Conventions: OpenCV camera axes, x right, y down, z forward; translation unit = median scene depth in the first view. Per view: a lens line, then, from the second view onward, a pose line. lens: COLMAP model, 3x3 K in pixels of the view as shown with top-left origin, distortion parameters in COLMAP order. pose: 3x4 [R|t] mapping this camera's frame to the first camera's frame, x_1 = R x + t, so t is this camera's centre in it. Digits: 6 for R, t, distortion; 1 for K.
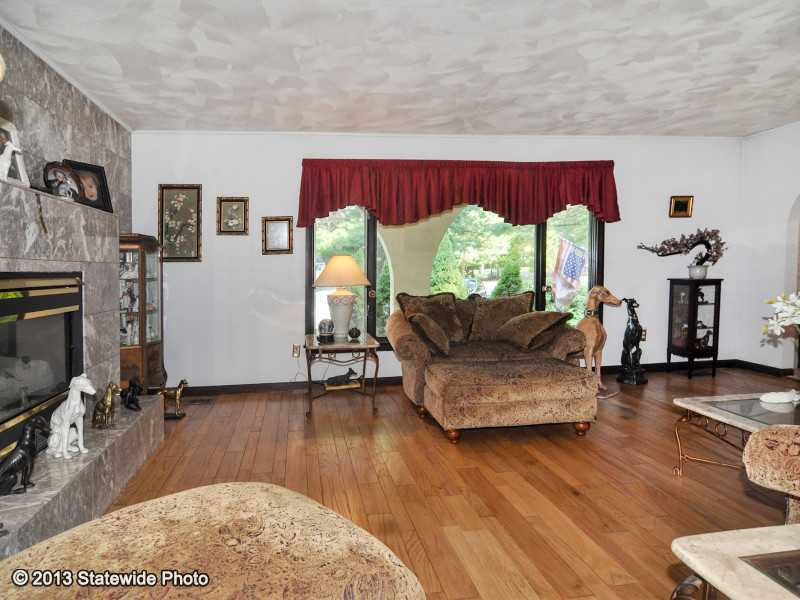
lens RADIAL K [[508.2, 0, 396.5], [0, 508.2, 278.6], [0, 0, 1]] dist [-0.004012, -0.002621]
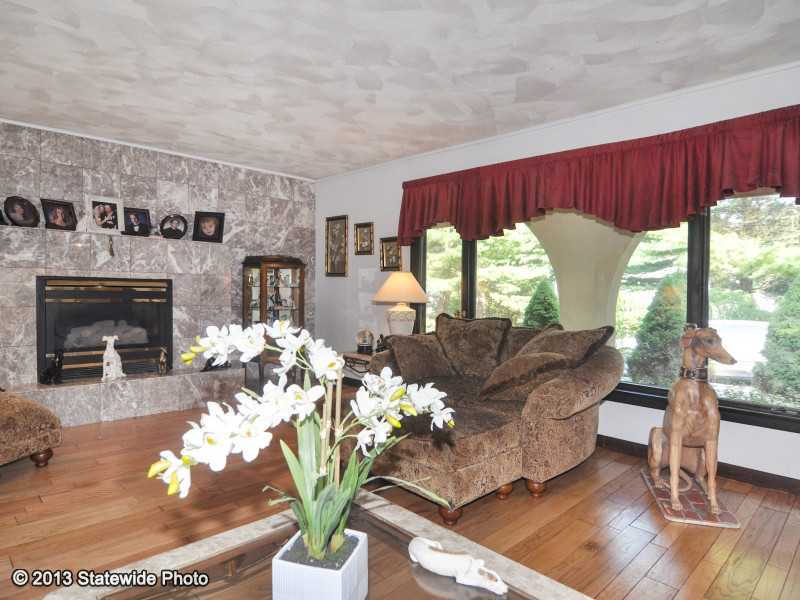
lens RADIAL K [[508.2, 0, 396.5], [0, 508.2, 278.6], [0, 0, 1]] dist [-0.004012, -0.002621]
pose [[0.573385, 0.014418, -0.819159, 0.702122], [-0.048802, 0.998671, -0.016582, -0.014632], [0.817831, 0.049485, 0.573327, 0.394757]]
